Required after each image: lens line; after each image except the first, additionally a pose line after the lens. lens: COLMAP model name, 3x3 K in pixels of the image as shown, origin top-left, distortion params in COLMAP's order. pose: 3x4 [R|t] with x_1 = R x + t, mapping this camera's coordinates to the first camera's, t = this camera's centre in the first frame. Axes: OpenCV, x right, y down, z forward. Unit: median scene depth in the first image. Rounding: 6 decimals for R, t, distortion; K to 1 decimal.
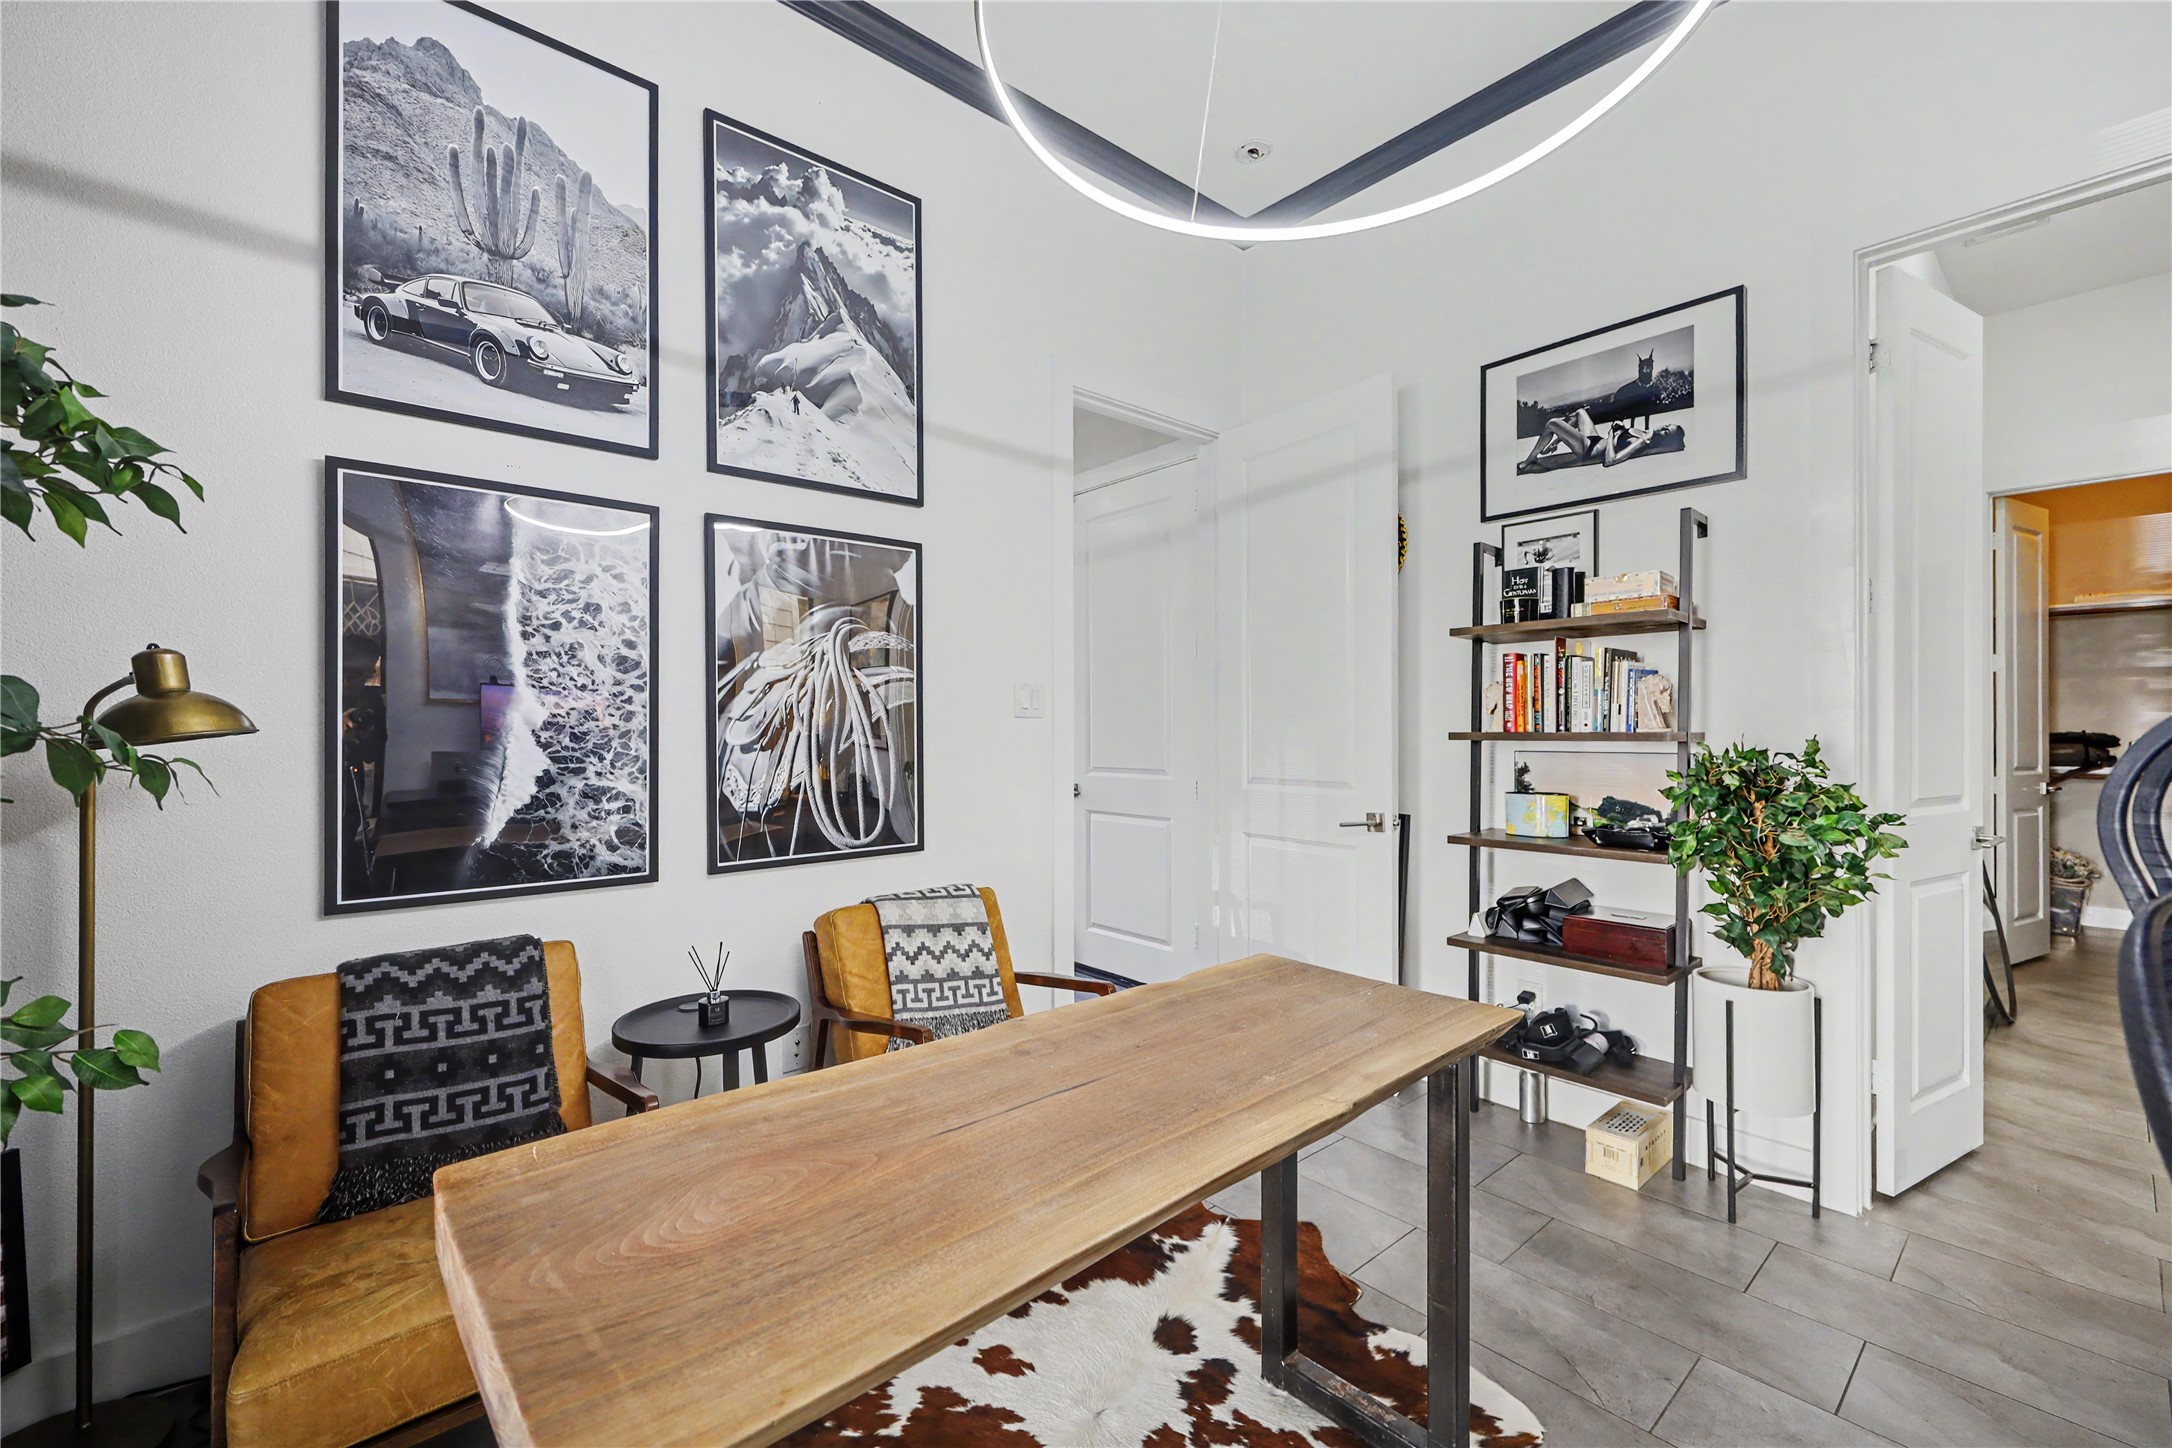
lens RADIAL K [[895.1, 0, 1077.3], [0, 895.1, 725.5], [0, 0, 1]] dist [0.002236, -0.000545]
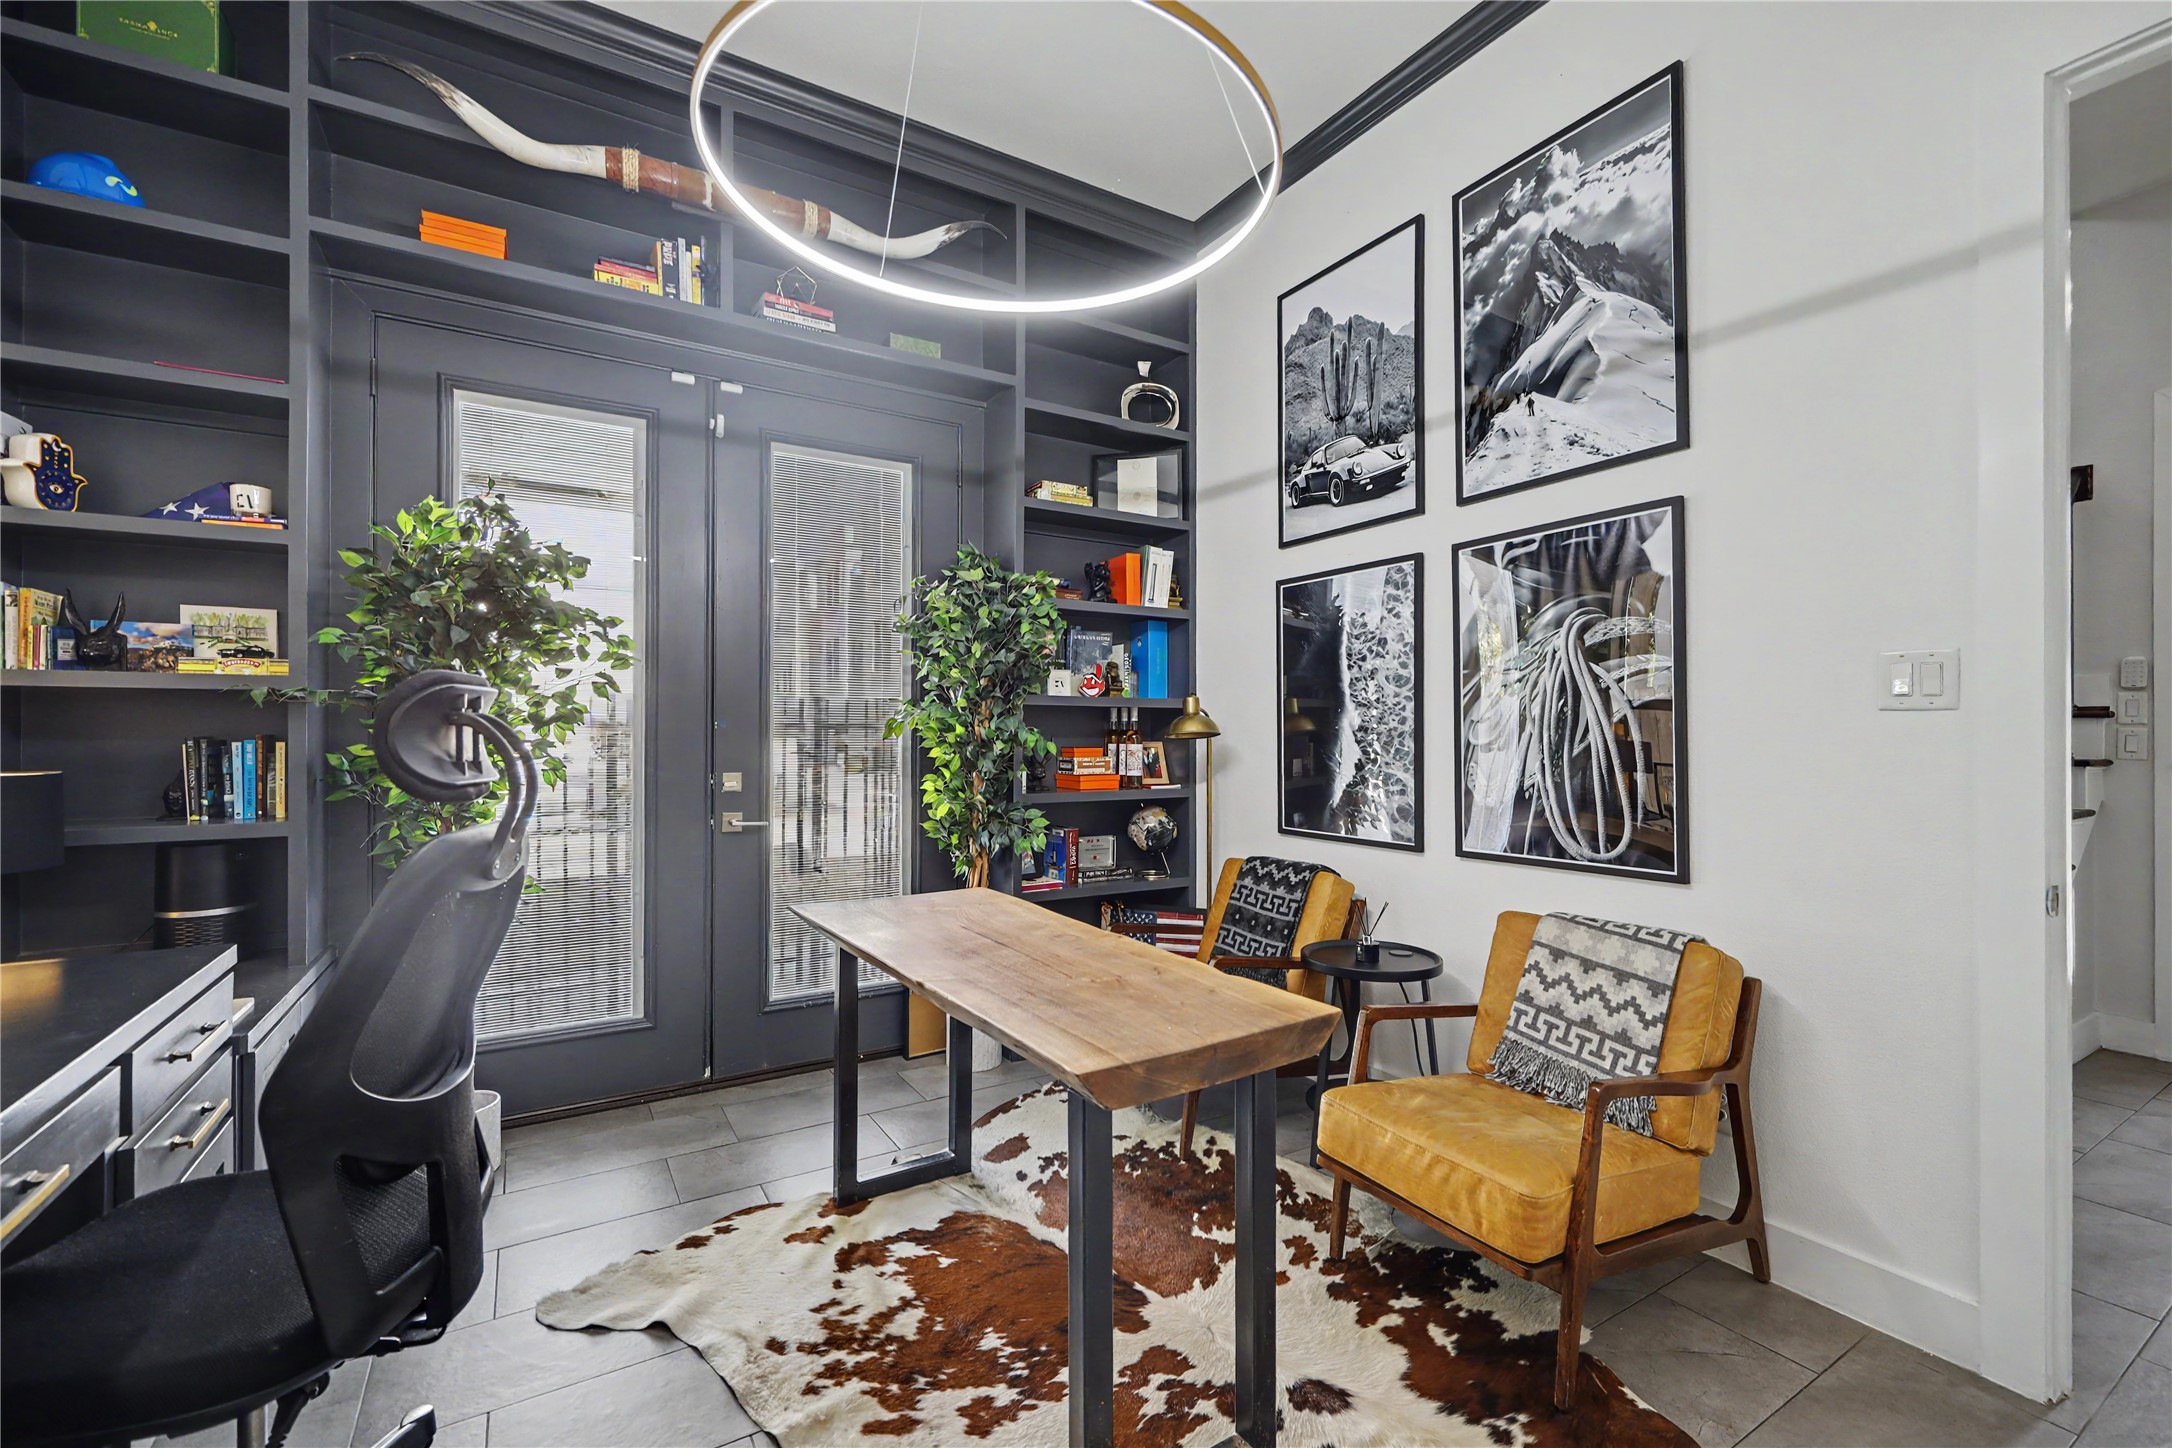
lens RADIAL K [[895.1, 0, 1073.0], [0, 895.1, 729.7], [0, 0, 1]] dist [0.002236, -0.000545]
pose [[-0.162572, -0.002135, -0.986694, 0.789157], [0.005135, 0.999982, -0.003009, 0.003884], [0.986683, -0.005556, -0.162559, 0.680699]]
